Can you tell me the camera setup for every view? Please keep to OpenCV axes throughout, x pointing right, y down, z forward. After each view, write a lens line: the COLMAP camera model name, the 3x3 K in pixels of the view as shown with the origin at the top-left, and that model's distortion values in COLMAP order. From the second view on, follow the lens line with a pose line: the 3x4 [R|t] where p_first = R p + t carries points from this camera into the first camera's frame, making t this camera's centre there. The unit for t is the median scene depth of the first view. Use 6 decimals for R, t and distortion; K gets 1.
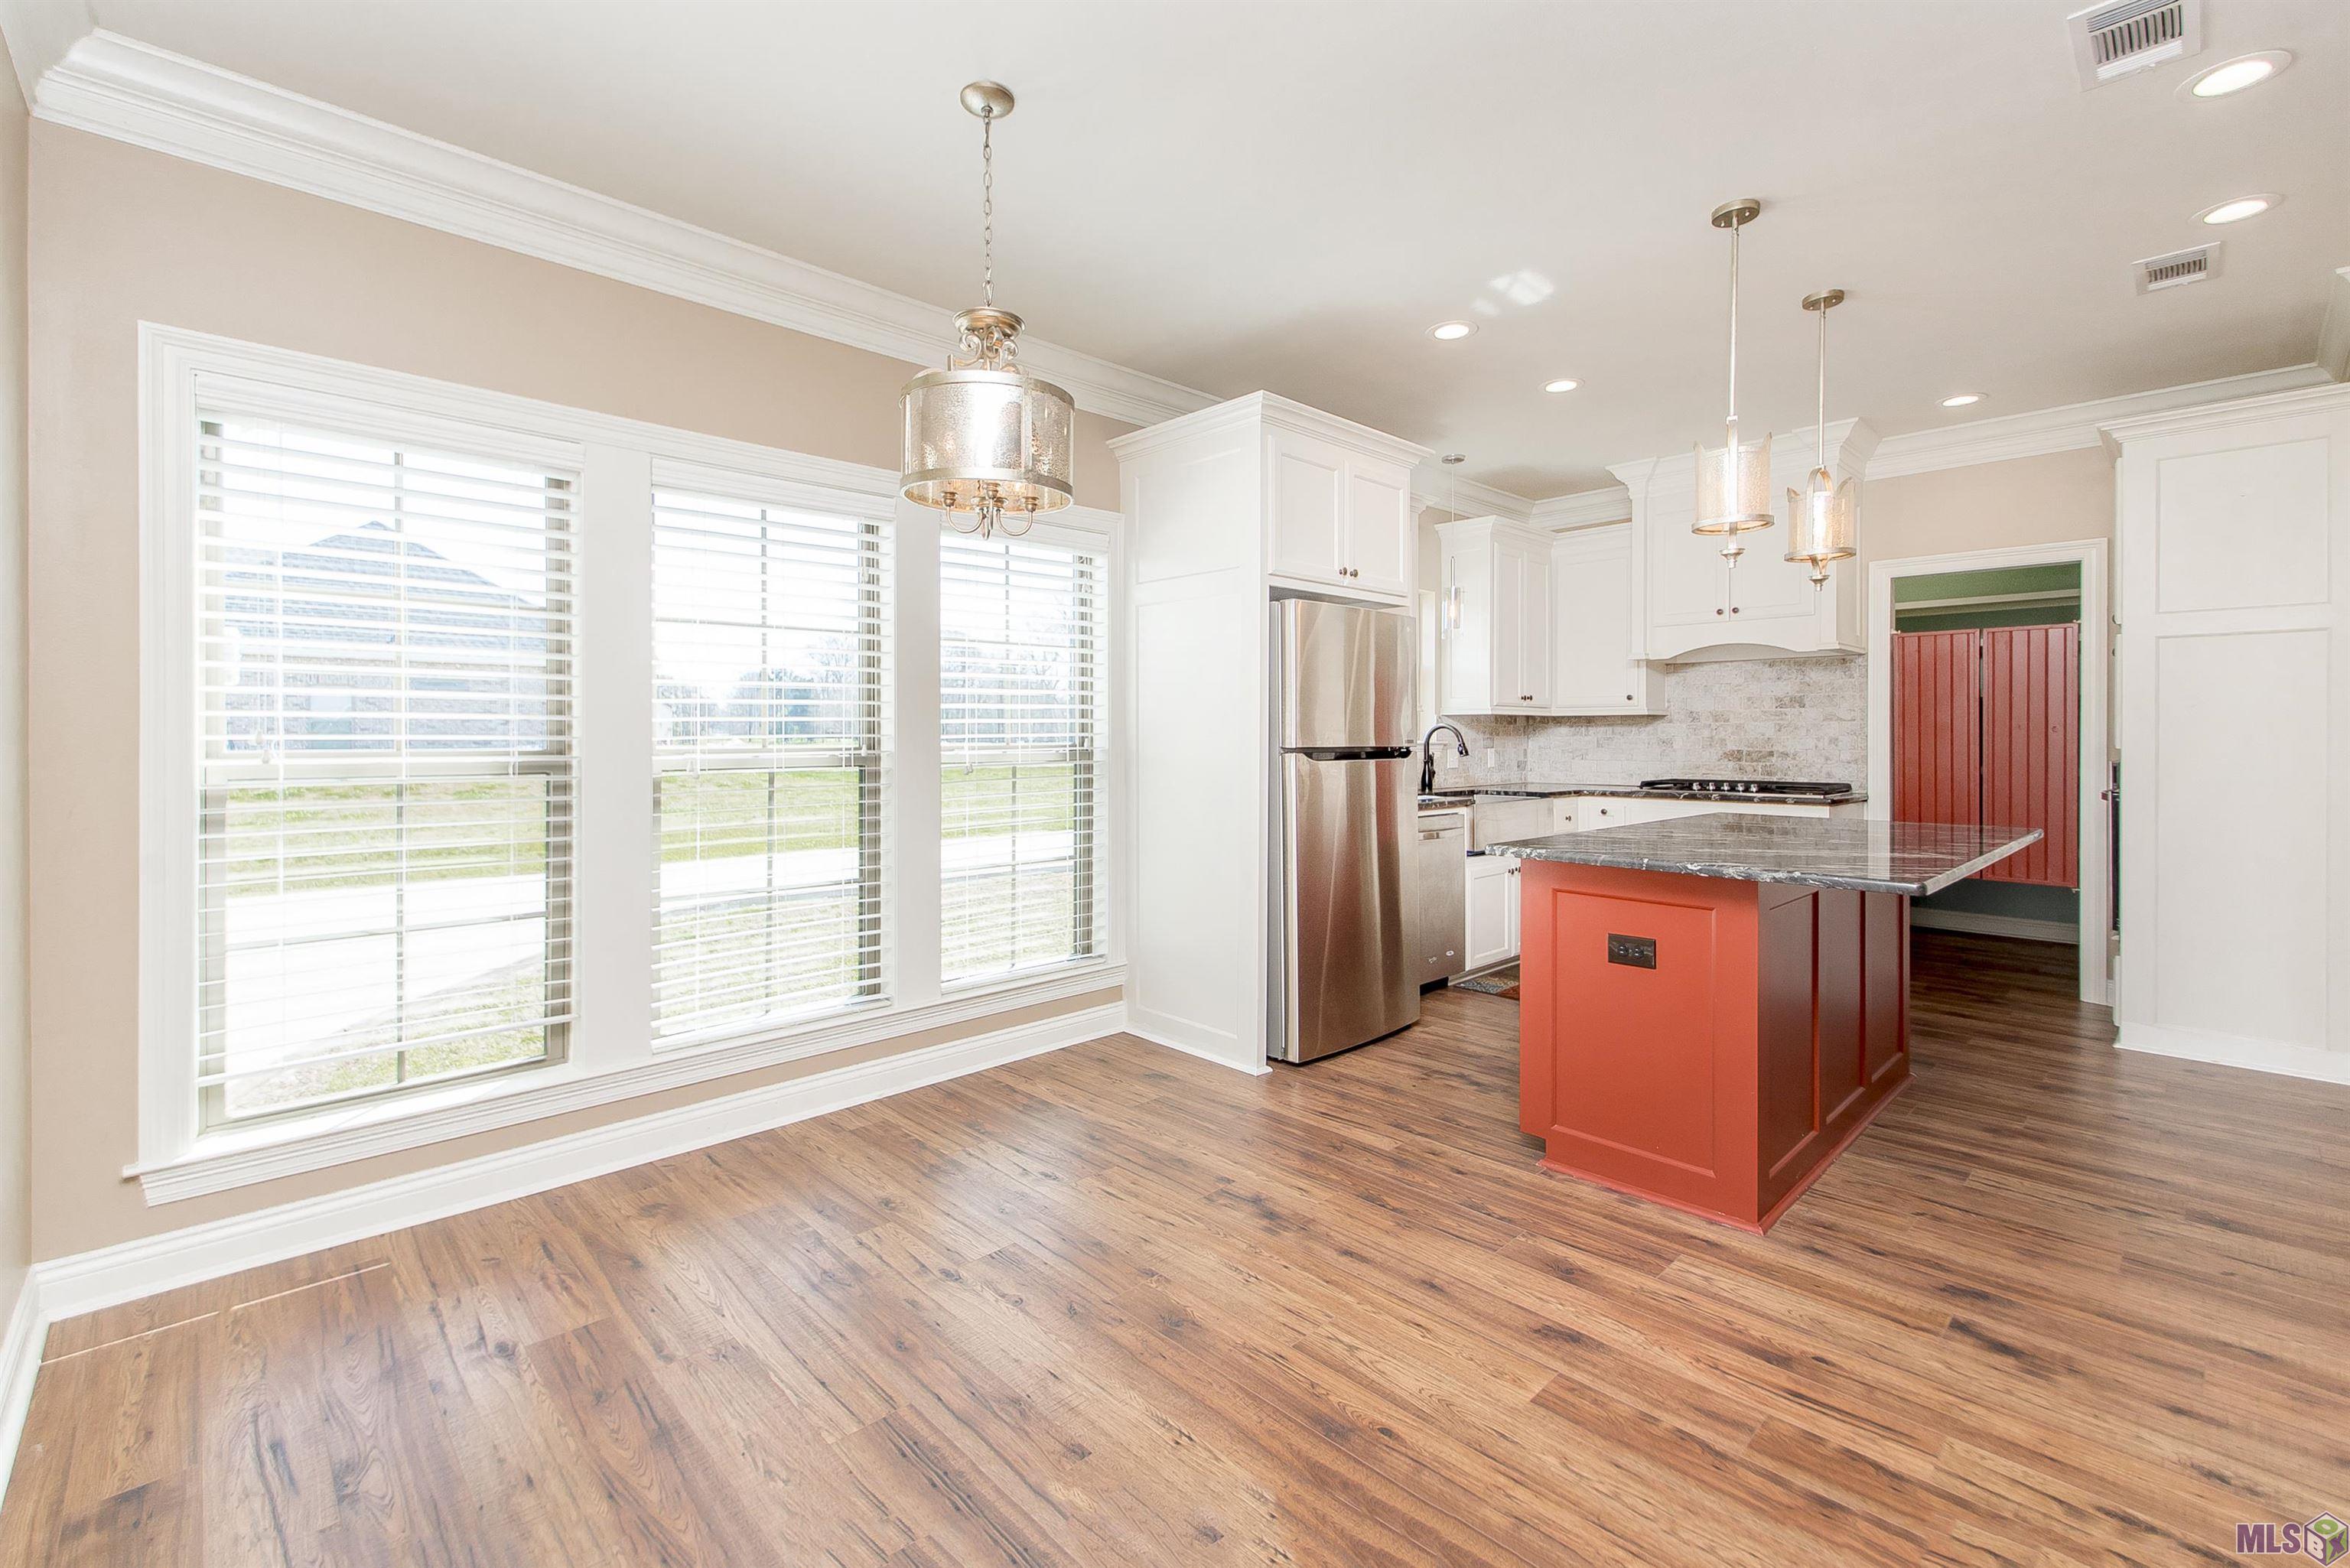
lens RADIAL K [[1015.6, 0, 1238.6], [0, 1015.6, 746.9], [0, 0, 1]] dist [0.020472, -0.007230]
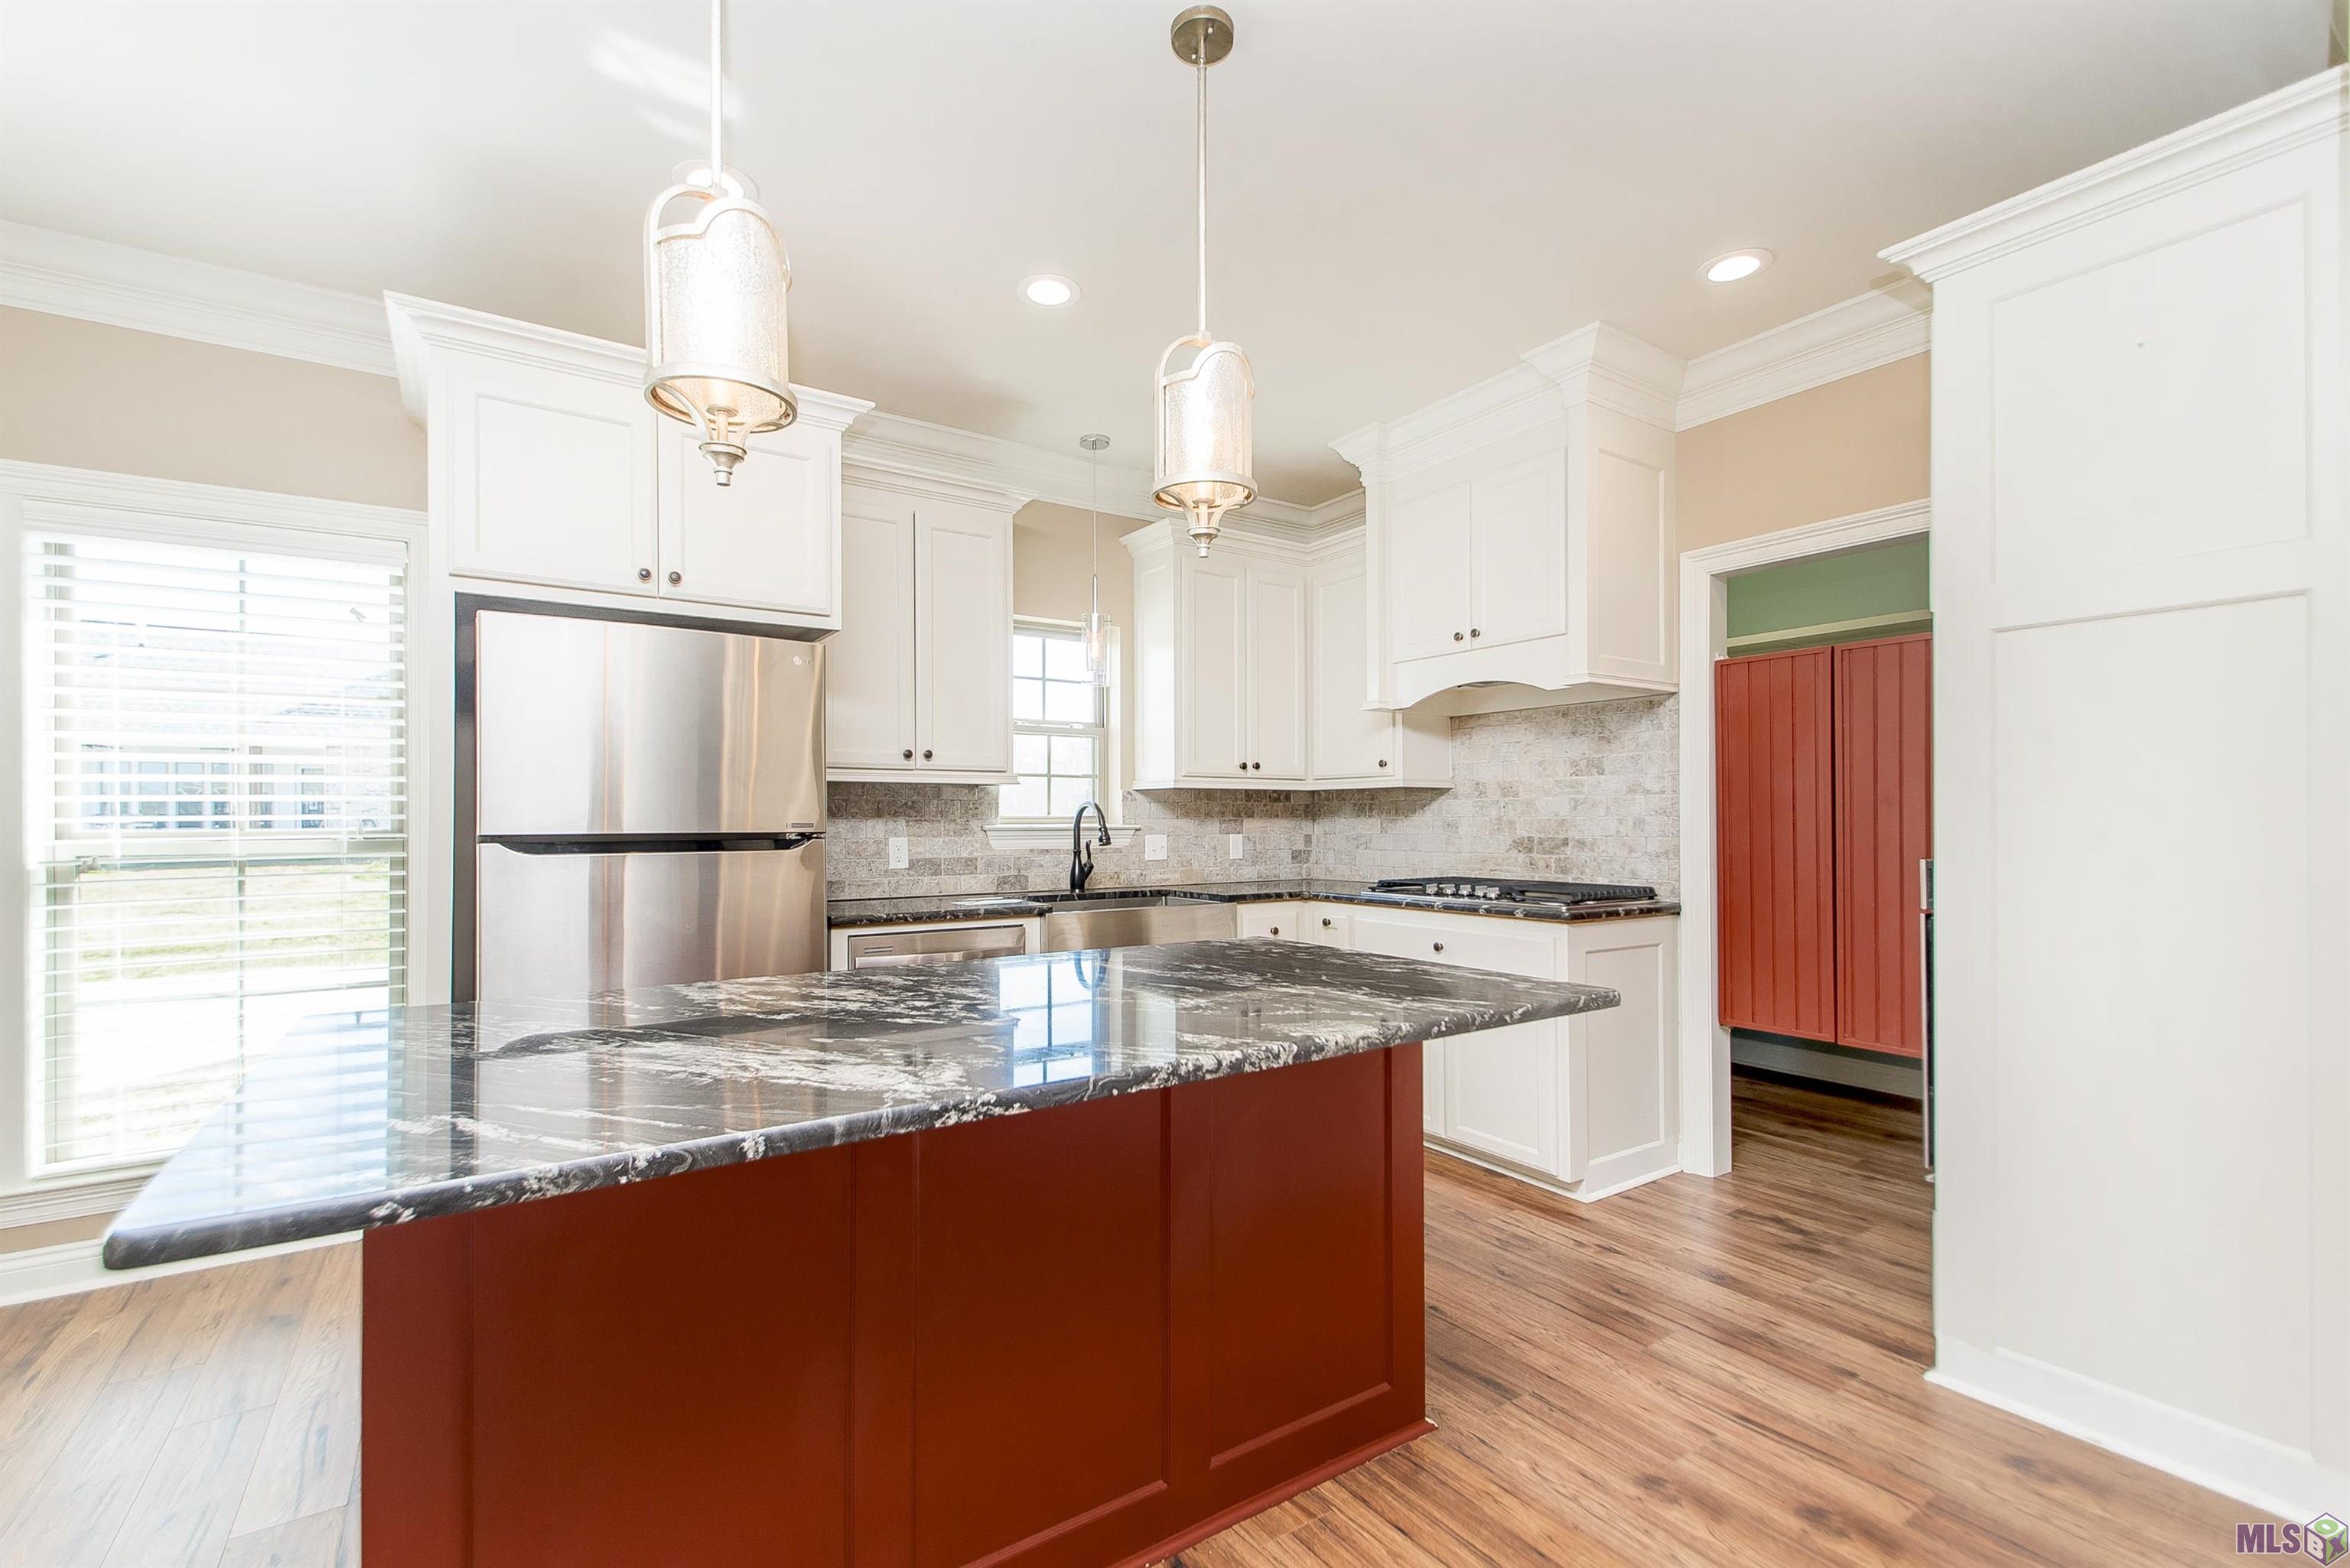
lens RADIAL K [[1015.6, 0, 1188.6], [0, 1015.6, 818.8], [0, 0, 1]] dist [0.020472, -0.007230]
pose [[0.985209, -0.002946, -0.171333, 0.458433], [0.001167, 0.999944, -0.010480, -0.002539], [0.171354, 0.010125, 0.985157, 0.315413]]
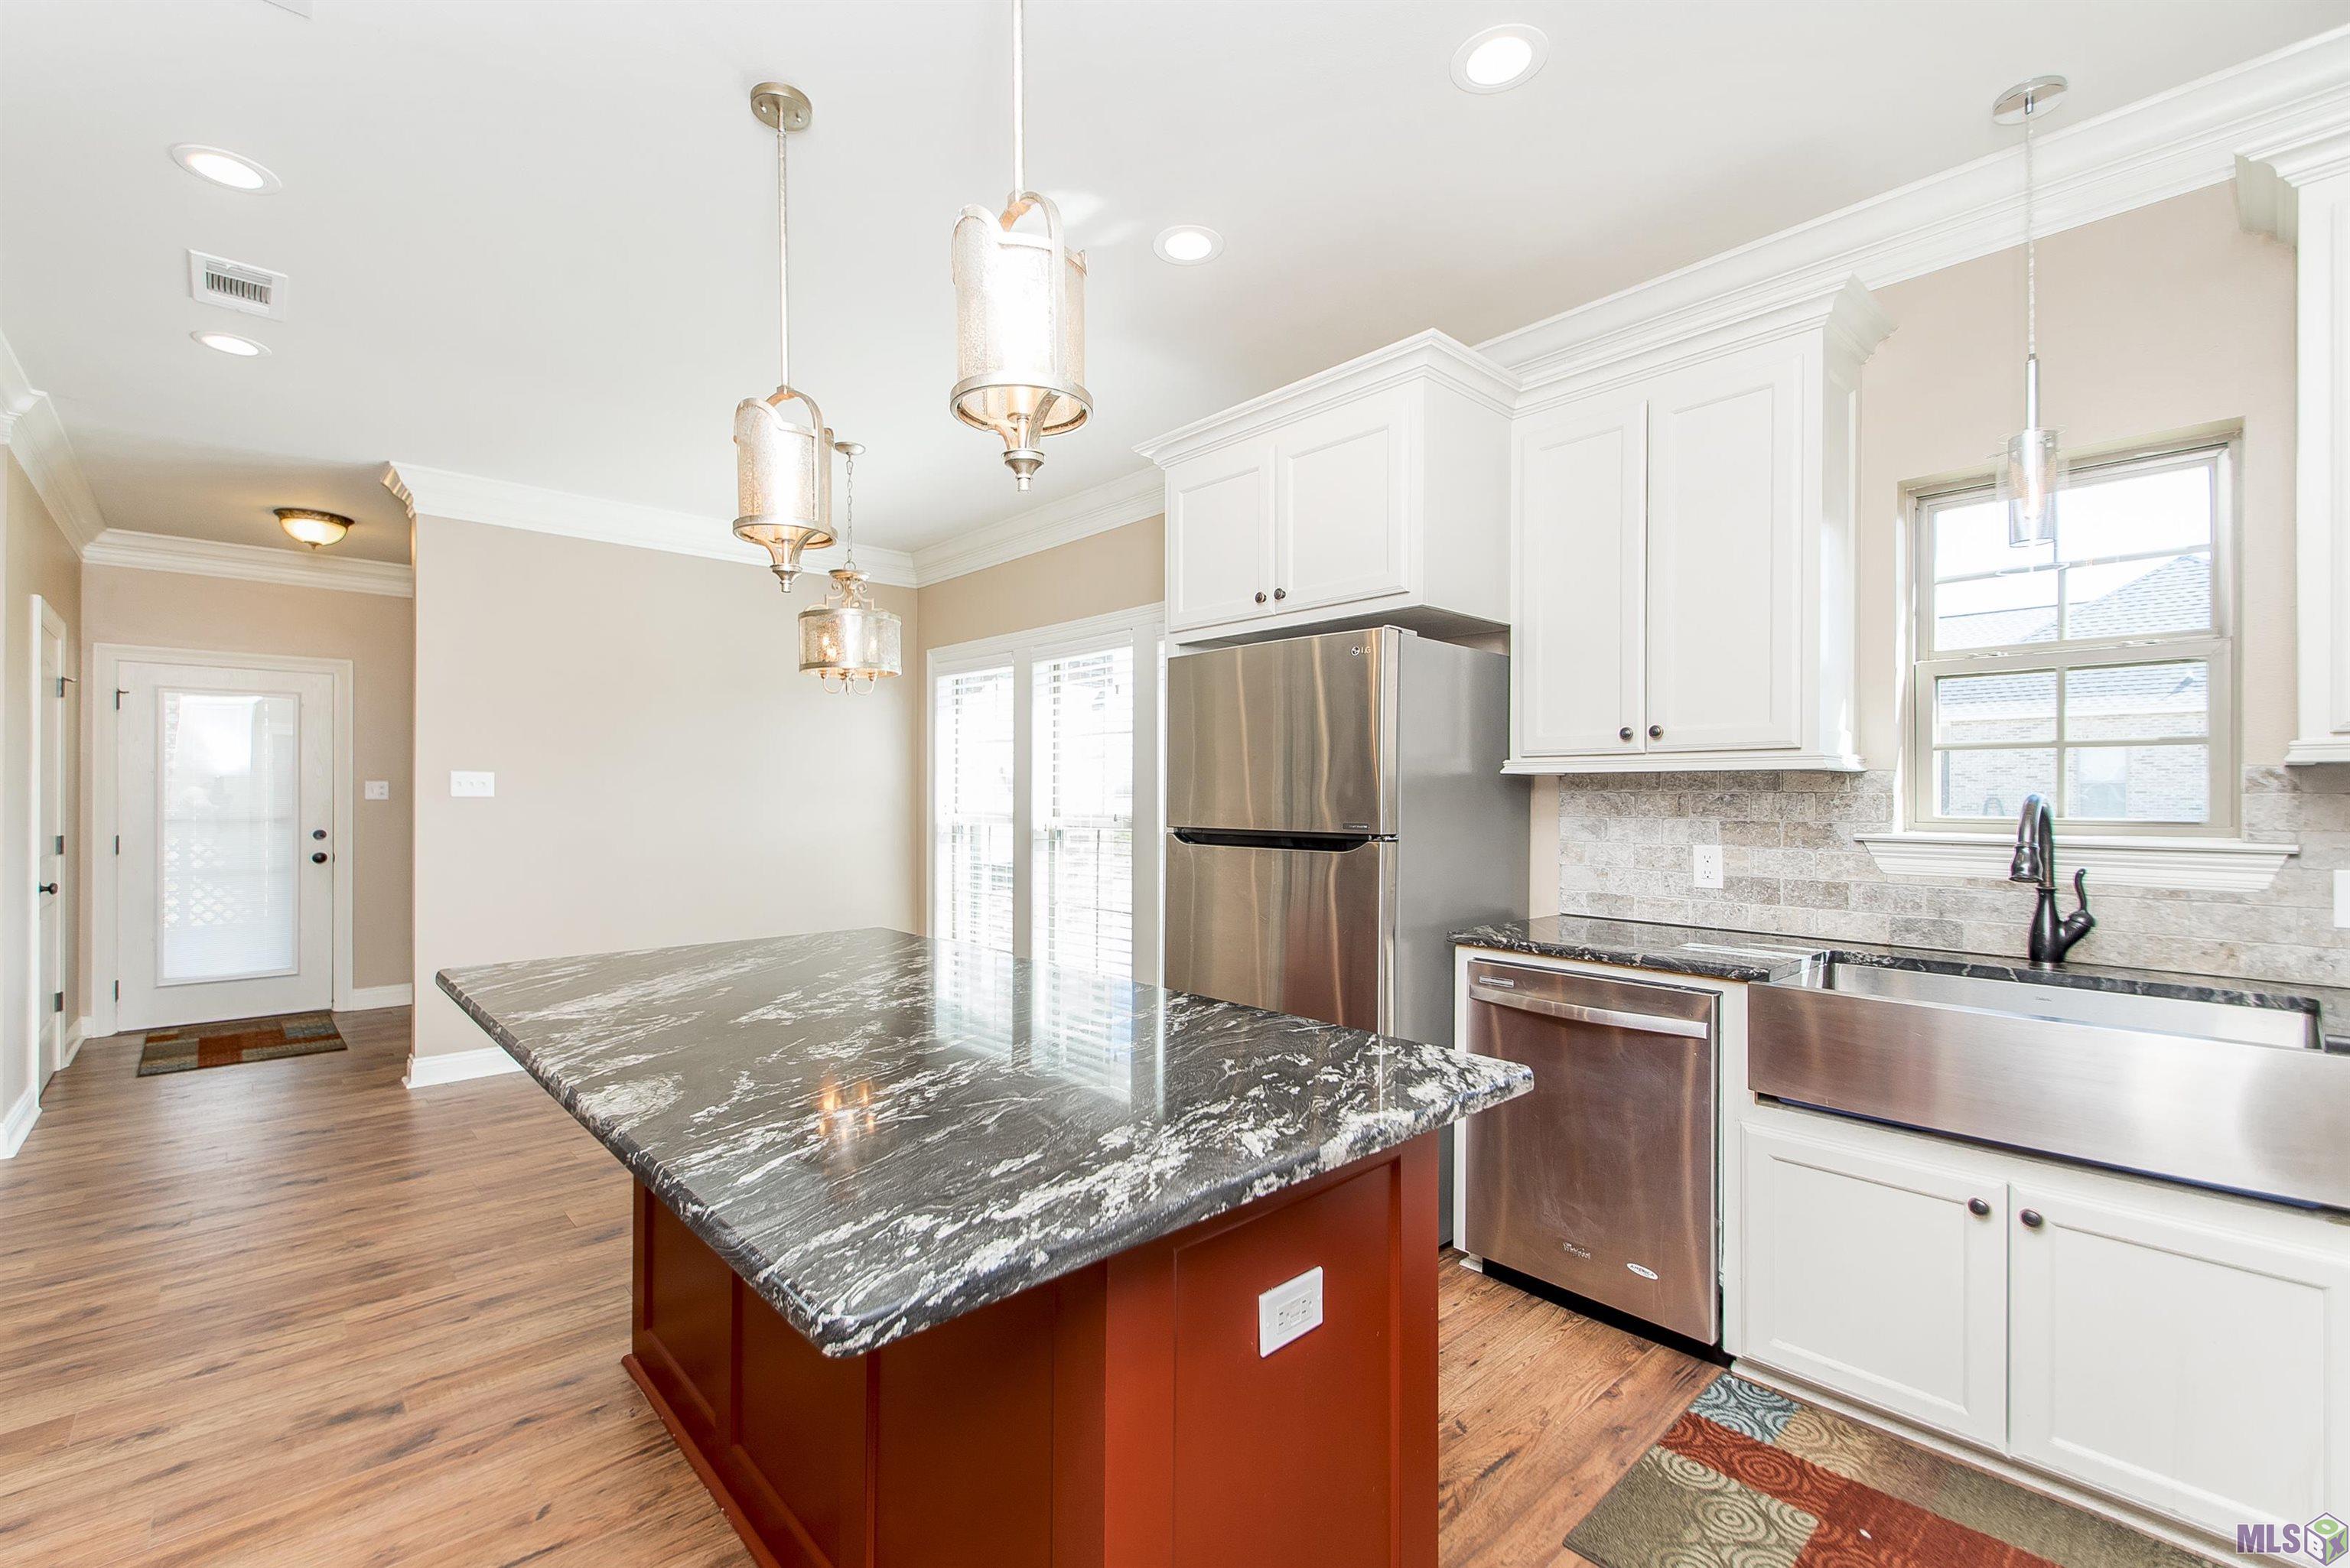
lens RADIAL K [[1015.6, 0, 1099.1], [0, 1015.6, 801.4], [0, 0, 1]] dist [0.020472, -0.007230]
pose [[-0.096199, 0.003979, -0.995354, 0.716082], [-0.016287, 0.999852, 0.005571, -0.019232], [0.995229, 0.016747, -0.096120, 0.777822]]
